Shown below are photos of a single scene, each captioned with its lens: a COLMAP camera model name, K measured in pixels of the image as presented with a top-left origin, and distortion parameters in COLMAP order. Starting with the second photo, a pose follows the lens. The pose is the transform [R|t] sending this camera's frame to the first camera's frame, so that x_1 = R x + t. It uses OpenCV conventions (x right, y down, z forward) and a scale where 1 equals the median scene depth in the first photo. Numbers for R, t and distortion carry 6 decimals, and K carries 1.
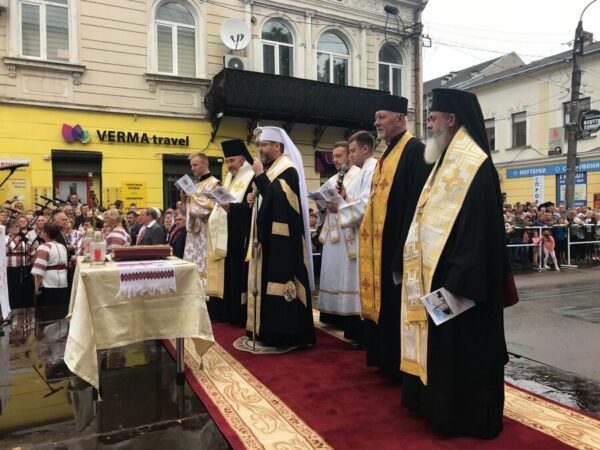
lens RADIAL K [[323.7, 0, 300.0], [0, 323.7, 223.0], [0, 0, 1]] dist [-0.002110, 0.000917]
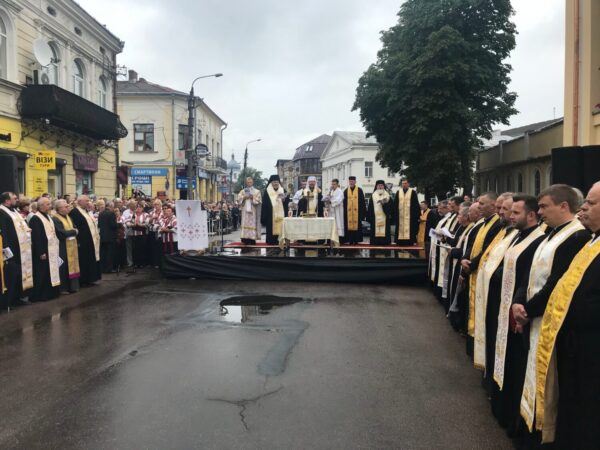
lens RADIAL K [[467.8, 0, 298.4], [0, 467.8, 225.8], [0, 0, 1]] dist [-0.011897, -0.015311]
pose [[0.355002, -0.035472, 0.934192, -1.412090], [0.019530, 0.999343, 0.030524, 0.024712], [-0.934661, 0.007409, 0.355462, -0.486583]]
